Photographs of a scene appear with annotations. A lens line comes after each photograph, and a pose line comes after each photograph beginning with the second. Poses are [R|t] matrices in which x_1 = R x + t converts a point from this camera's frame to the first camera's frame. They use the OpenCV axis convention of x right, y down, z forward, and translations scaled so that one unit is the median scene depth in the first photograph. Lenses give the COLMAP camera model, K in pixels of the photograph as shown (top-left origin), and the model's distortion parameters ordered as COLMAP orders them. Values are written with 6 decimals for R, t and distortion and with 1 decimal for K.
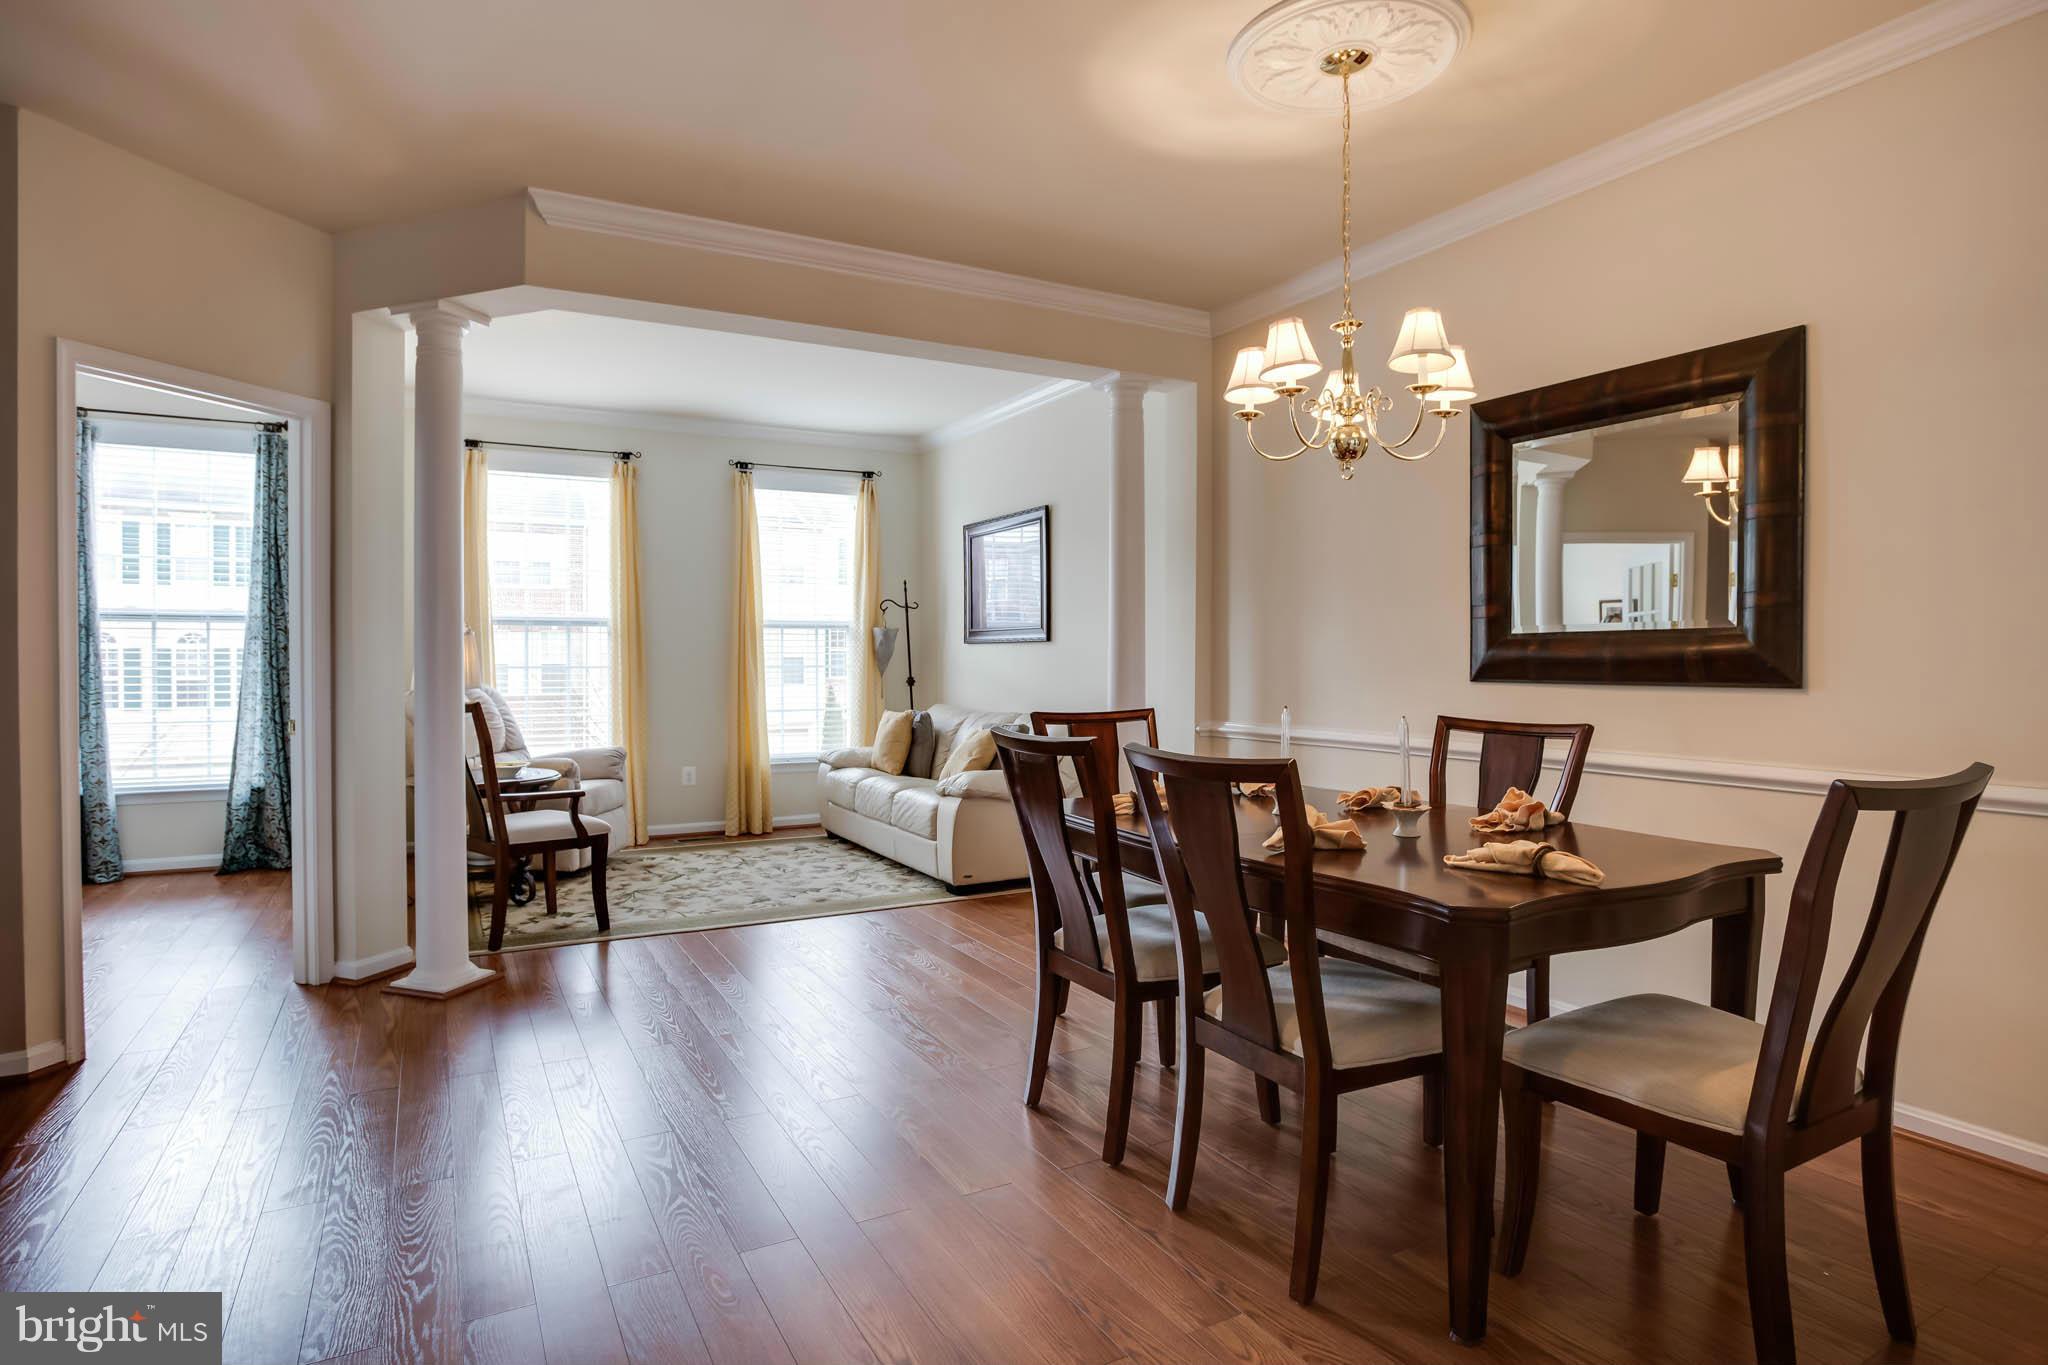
lens RADIAL K [[1101.8, 0, 1051.9], [0, 1101.8, 679.5], [0, 0, 1]] dist [-0.033556, 0.004084]
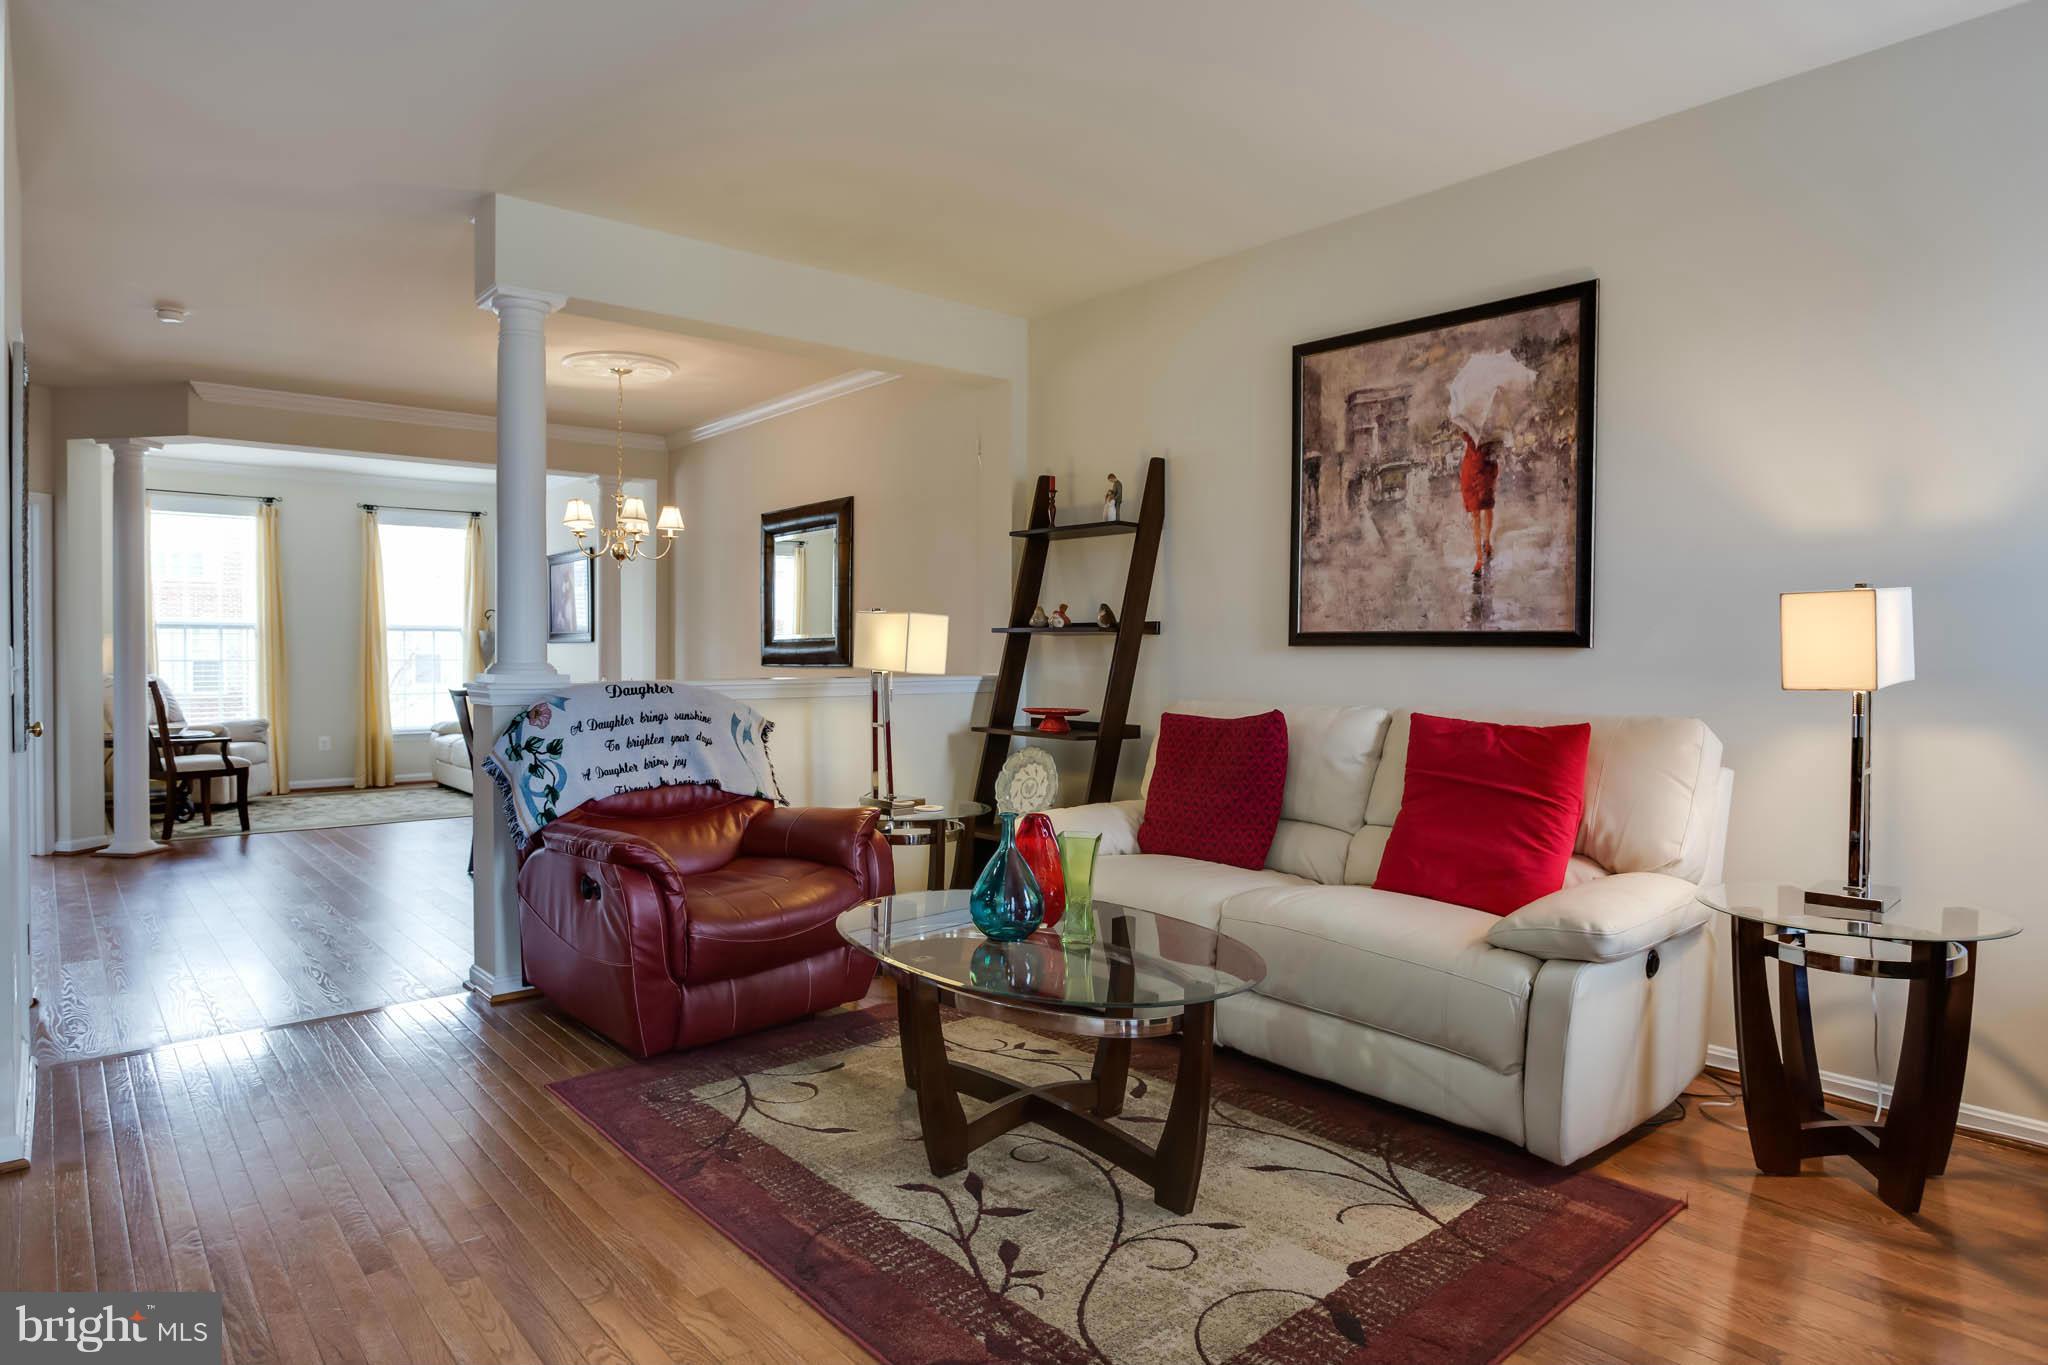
lens RADIAL K [[1159.5, 0, 993.0], [0, 1159.5, 672.7], [0, 0, 1]] dist [0.007261, 0.003192]
pose [[0.986191, -0.004010, 0.165565, 0.236550], [0.004648, 0.999983, -0.003466, 0.012193], [-0.165548, 0.004187, 0.986193, -0.522969]]
